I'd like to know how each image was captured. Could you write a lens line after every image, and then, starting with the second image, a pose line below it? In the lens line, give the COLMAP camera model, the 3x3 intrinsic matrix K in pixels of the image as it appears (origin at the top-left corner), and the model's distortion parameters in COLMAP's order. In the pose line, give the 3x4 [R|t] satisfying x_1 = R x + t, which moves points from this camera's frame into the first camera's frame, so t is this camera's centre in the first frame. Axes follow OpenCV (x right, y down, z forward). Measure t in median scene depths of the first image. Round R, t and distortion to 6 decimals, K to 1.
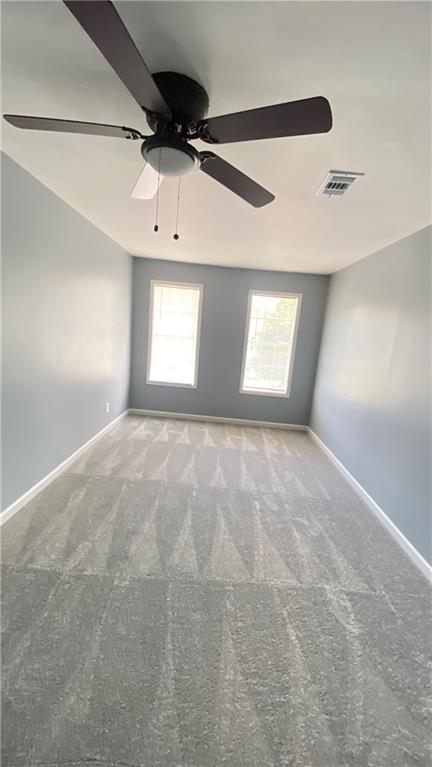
lens RADIAL K [[308.7, 0, 212.1], [0, 308.7, 386.8], [0, 0, 1]] dist [0.018329, -0.020587]
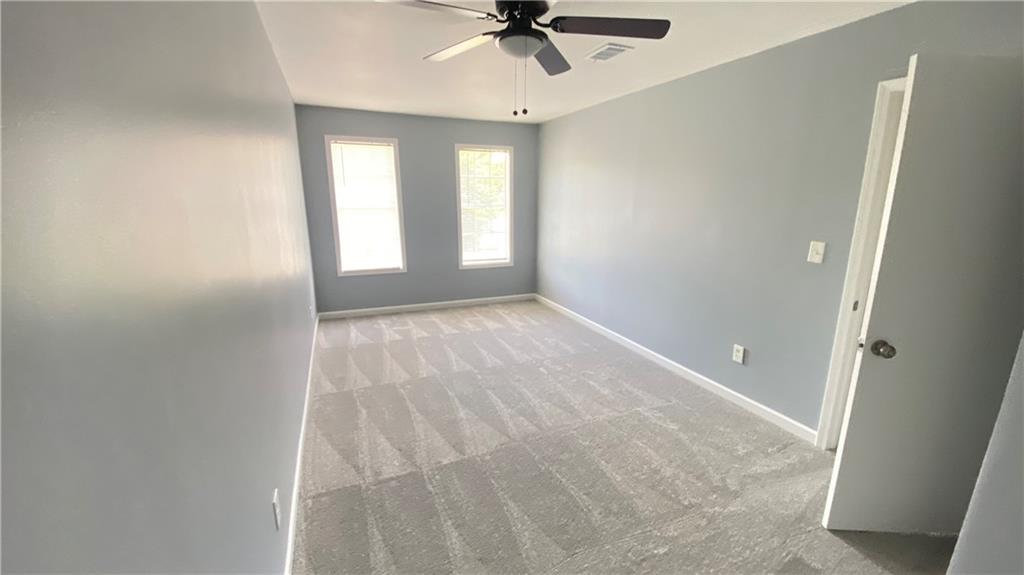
lens RADIAL K [[412.2, 0, 512.0], [0, 412.2, 287.5], [0, 0, 1]] dist [0.018329, -0.020587]
pose [[0.904851, -0.174172, 0.388469, -0.265368], [0.155011, 0.984635, 0.080404, 0.001906], [-0.396504, -0.012537, 0.917947, -0.100643]]
